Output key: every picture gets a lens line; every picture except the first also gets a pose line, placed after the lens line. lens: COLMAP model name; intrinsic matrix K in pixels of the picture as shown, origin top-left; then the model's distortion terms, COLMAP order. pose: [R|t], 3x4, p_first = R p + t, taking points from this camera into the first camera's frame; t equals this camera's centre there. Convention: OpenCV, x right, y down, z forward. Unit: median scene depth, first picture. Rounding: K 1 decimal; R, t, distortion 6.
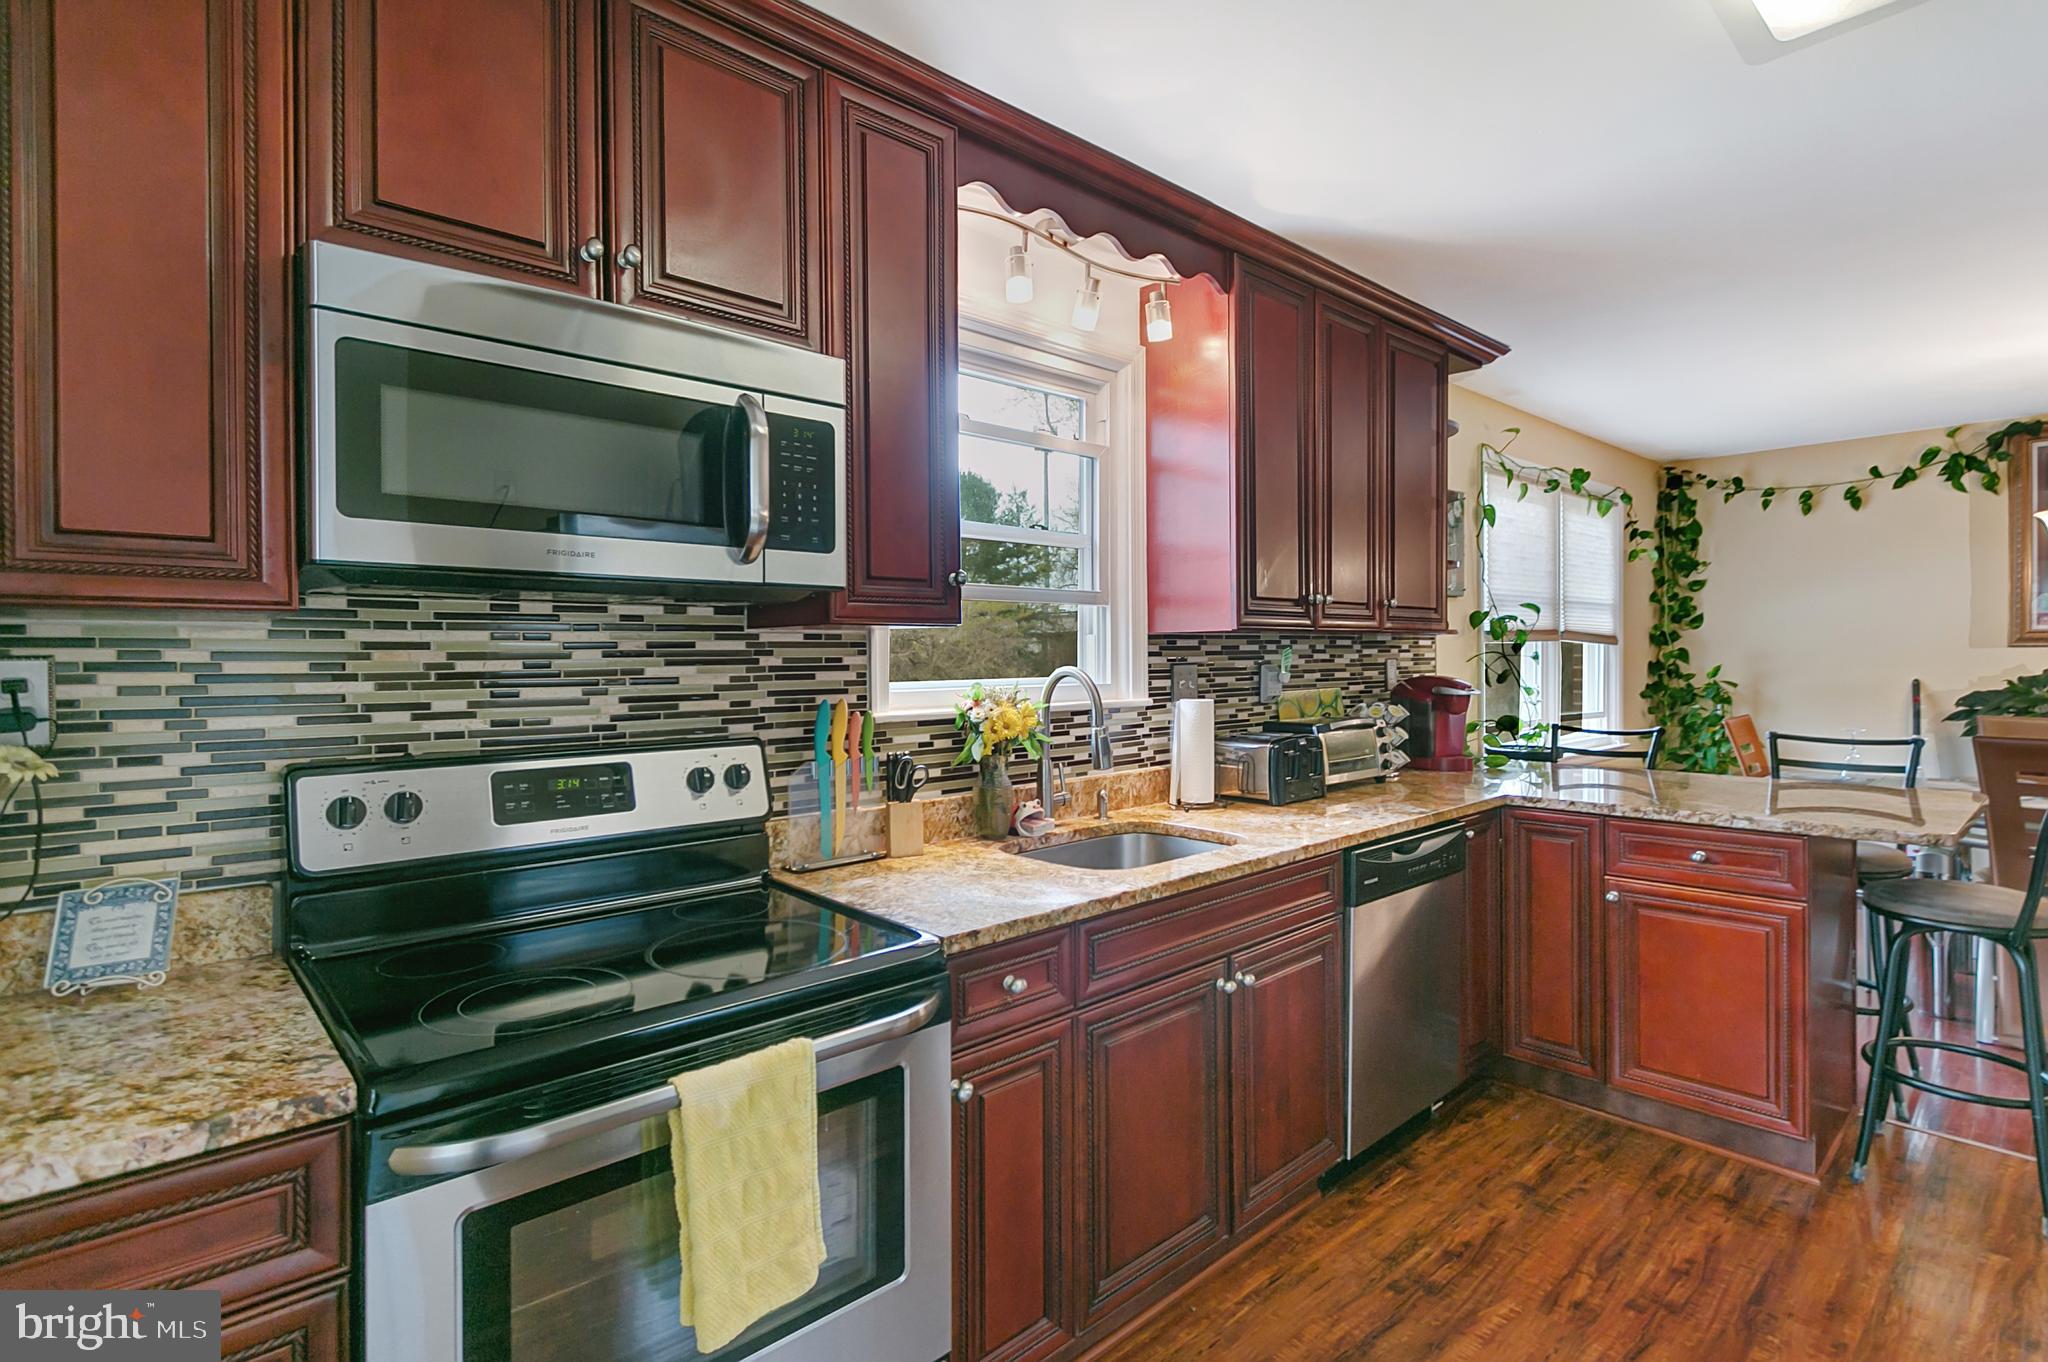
lens RADIAL K [[988.9, 0, 1026.6], [0, 988.9, 655.2], [0, 0, 1]] dist [0.000314, 0.000225]
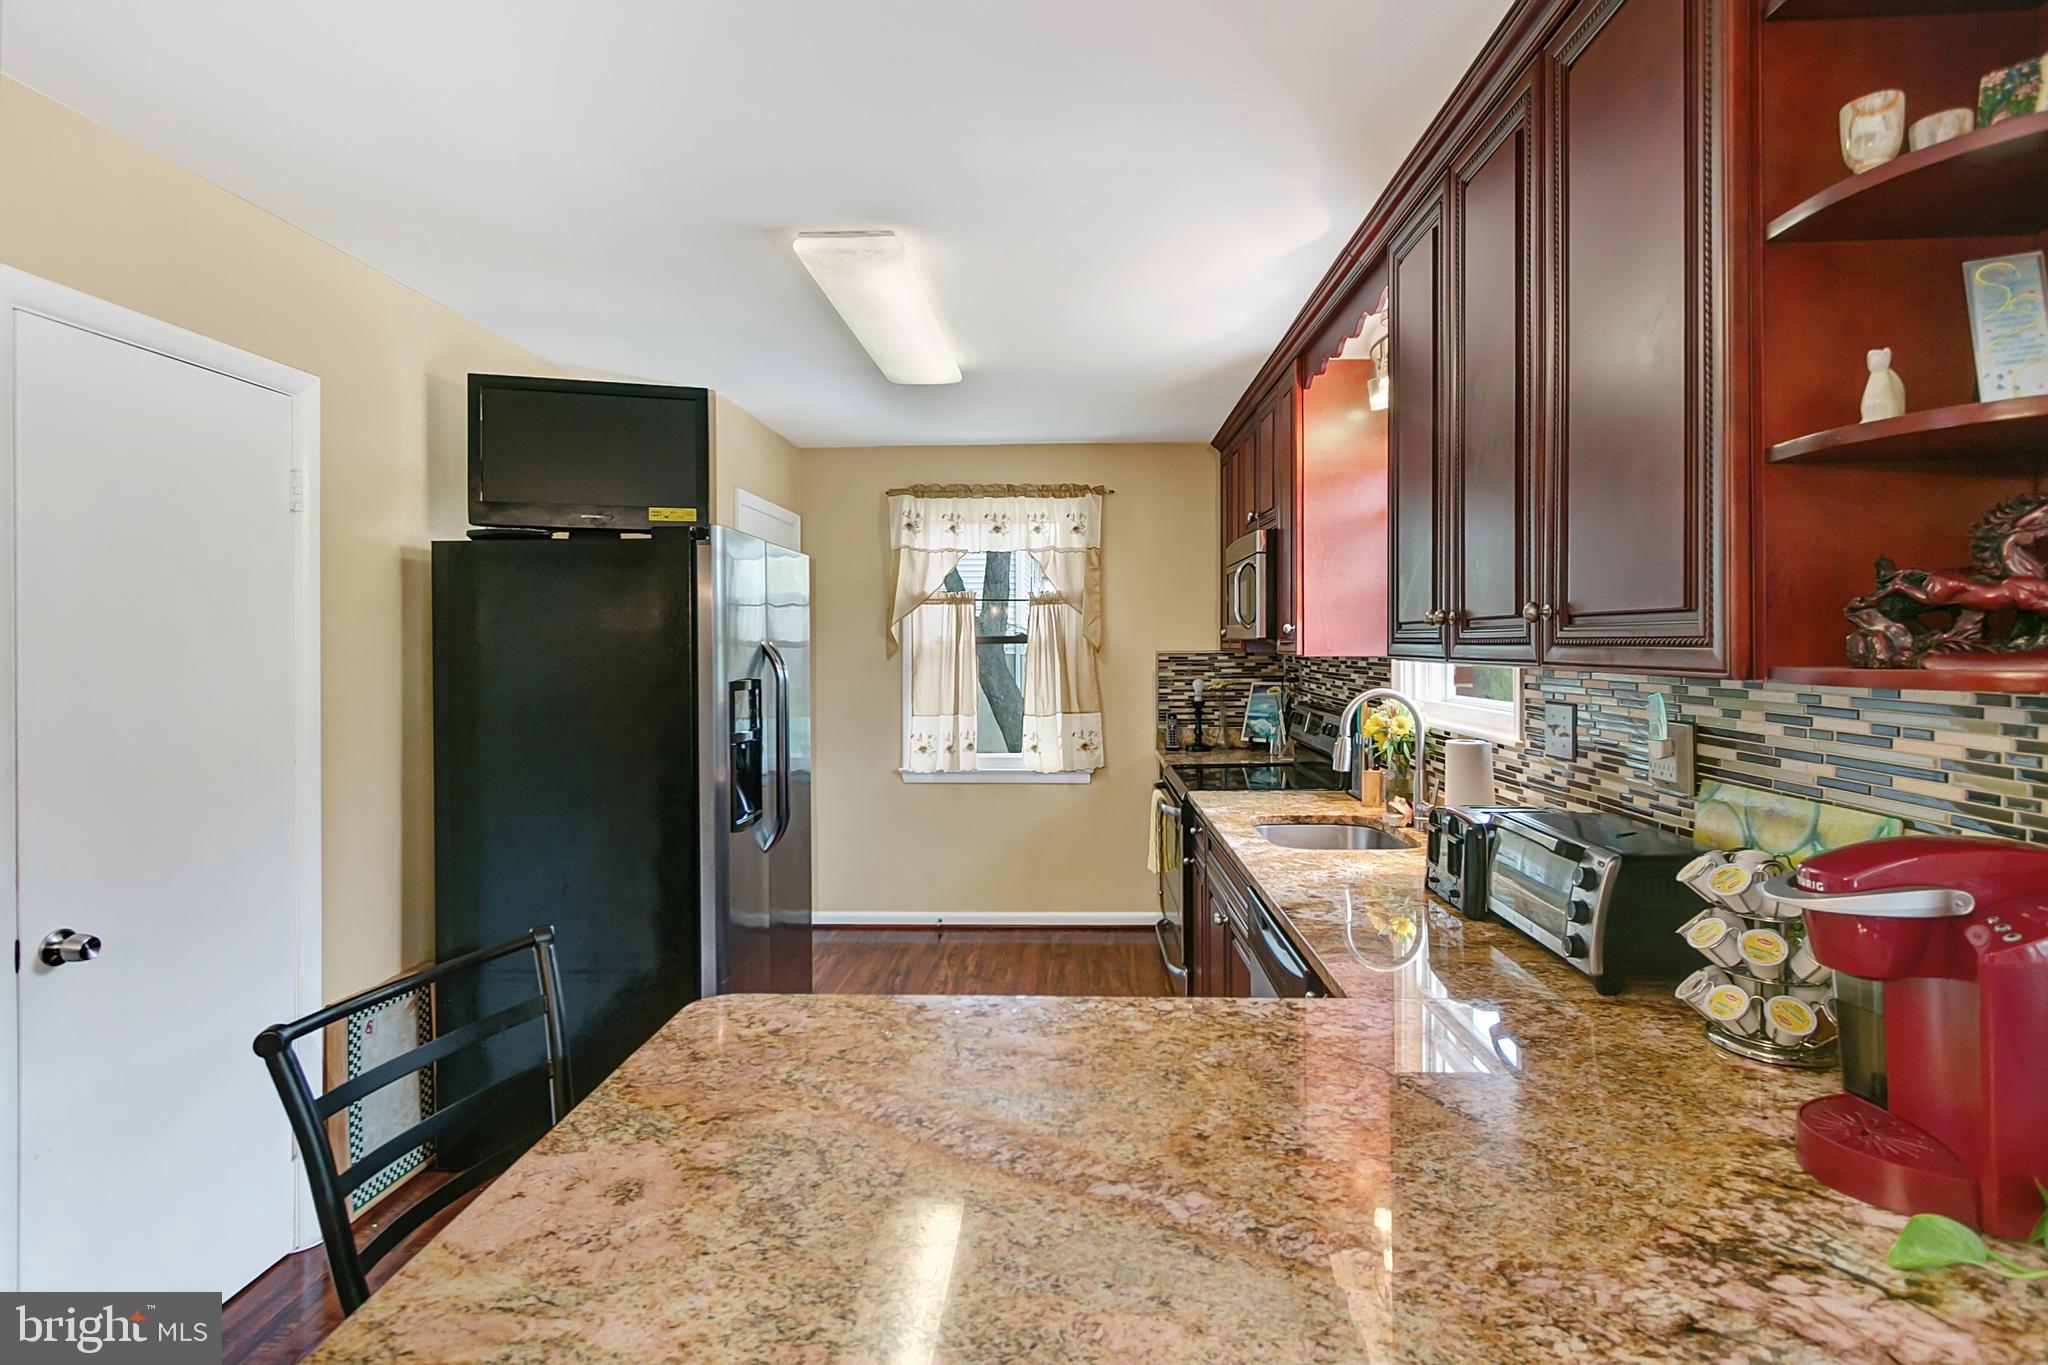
lens RADIAL K [[960.9, 0, 1026.5], [0, 960.9, 652.2], [0, 0, 1]] dist [0.000975, 0.000311]
pose [[-0.712083, 0.018049, -0.701863, 0.822892], [0.009198, 0.999824, 0.016380, -0.038354], [0.702035, 0.005208, -0.712123, 1.078683]]
